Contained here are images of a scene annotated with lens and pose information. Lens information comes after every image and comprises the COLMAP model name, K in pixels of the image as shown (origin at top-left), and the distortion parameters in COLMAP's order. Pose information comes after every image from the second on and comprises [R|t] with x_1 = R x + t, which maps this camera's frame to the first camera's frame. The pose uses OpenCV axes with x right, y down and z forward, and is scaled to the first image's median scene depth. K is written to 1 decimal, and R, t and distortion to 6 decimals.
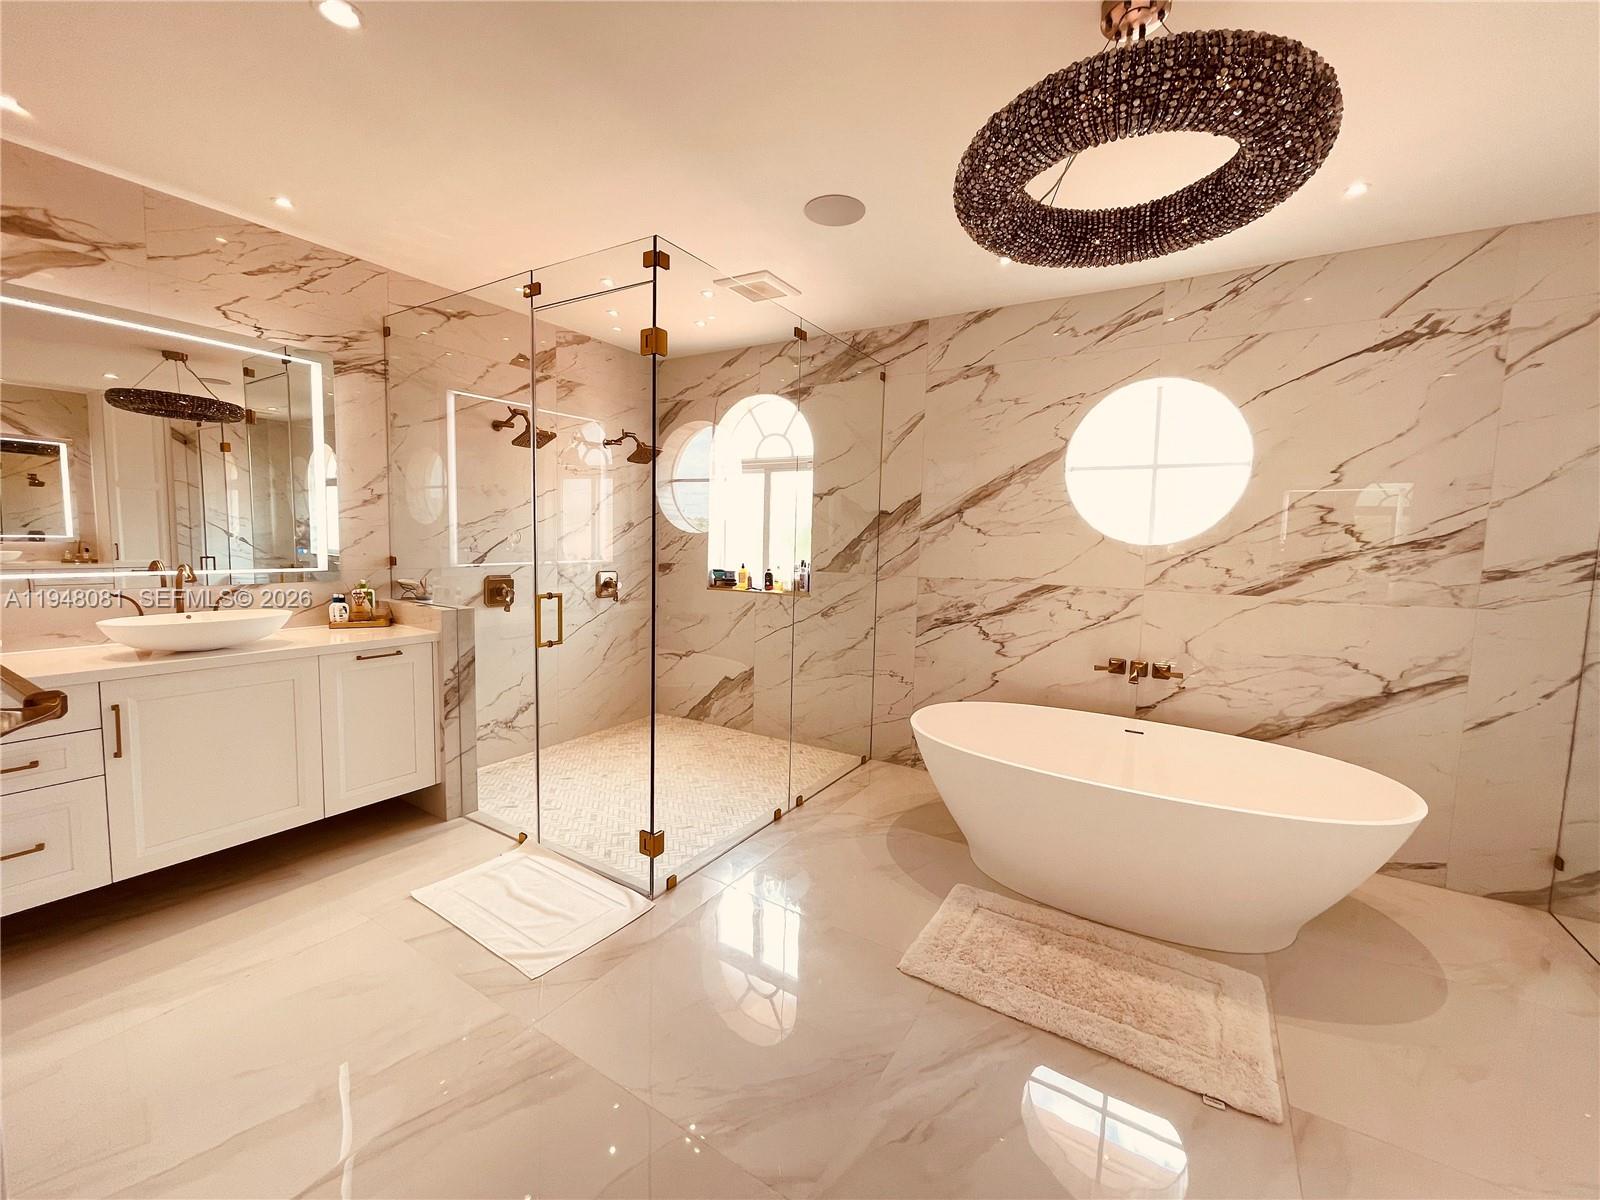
lens RADIAL K [[646.3, 0, 795.7], [0, 646.3, 593.2], [0, 0, 1]] dist [-0.000234, -0.000076]
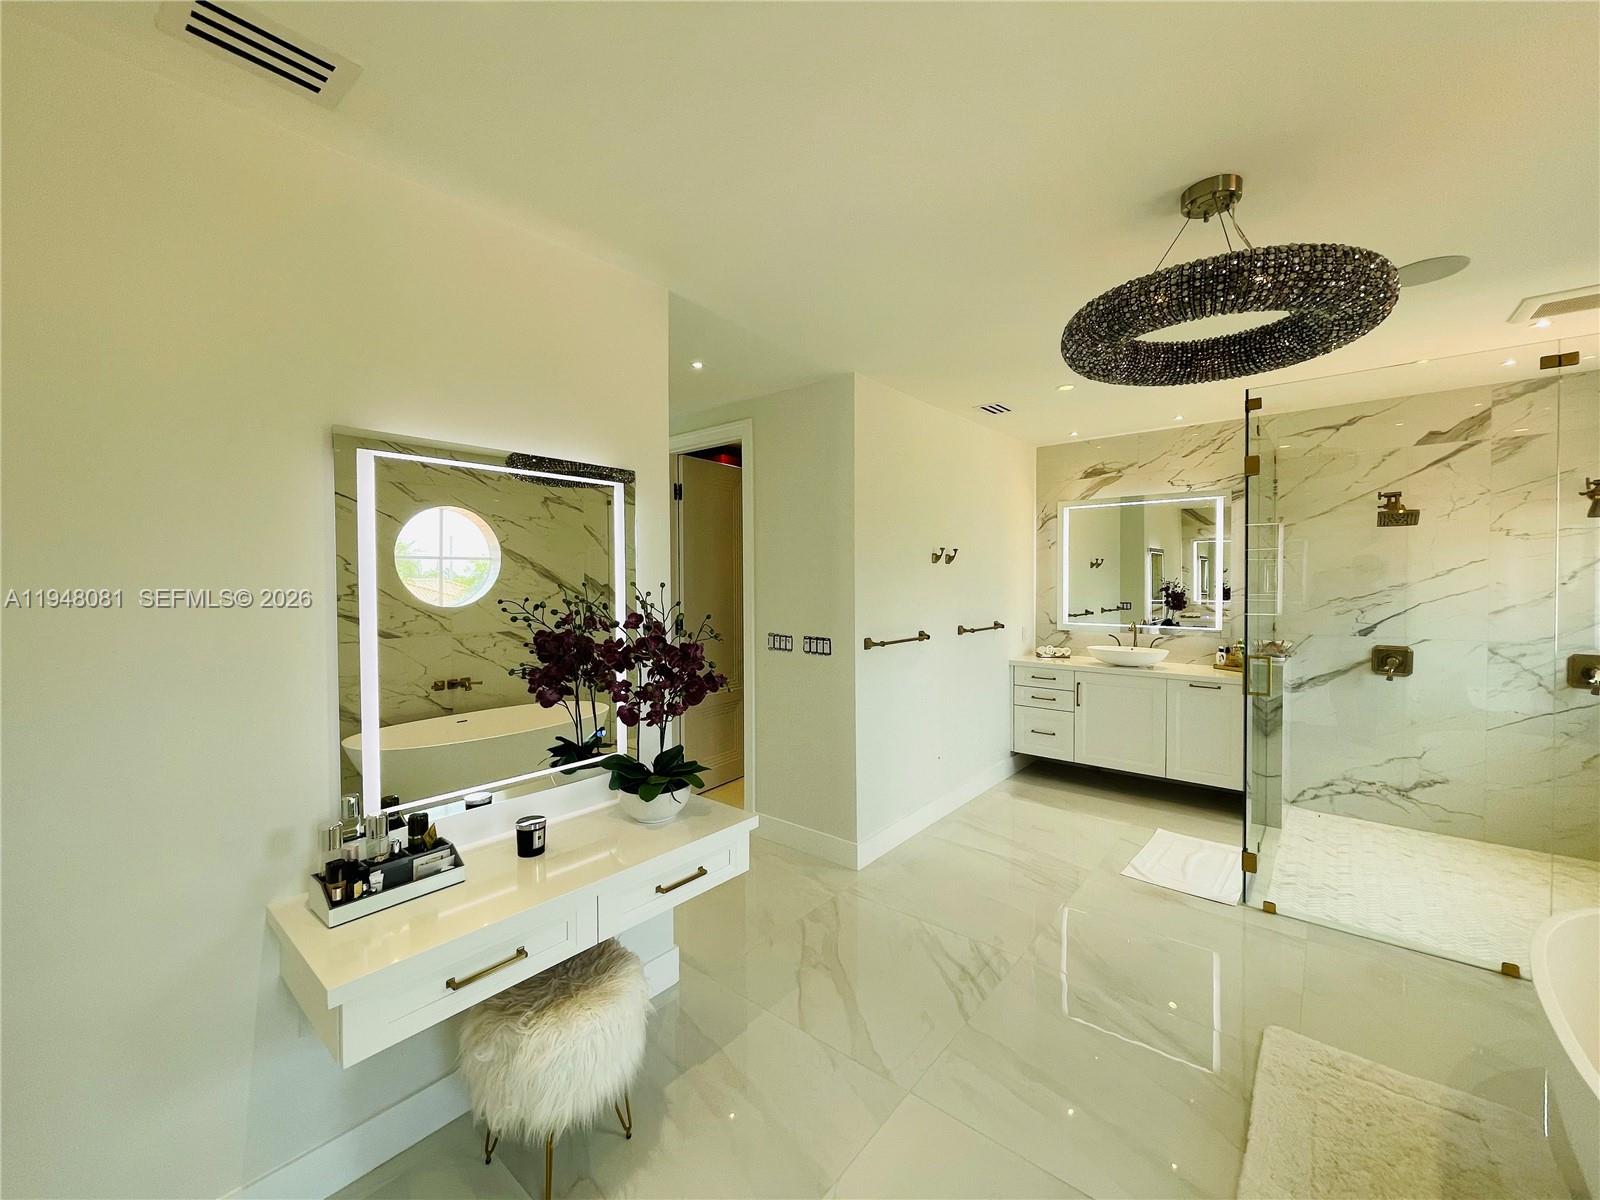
lens RADIAL K [[646.3, 0, 795.7], [0, 646.3, 593.2], [0, 0, 1]] dist [-0.000234, -0.000076]
pose [[-0.136673, -0.004483, -0.990606, 0.924063], [-0.085093, 0.996347, 0.007231, -0.048828], [0.986955, 0.085282, -0.136555, 0.220244]]
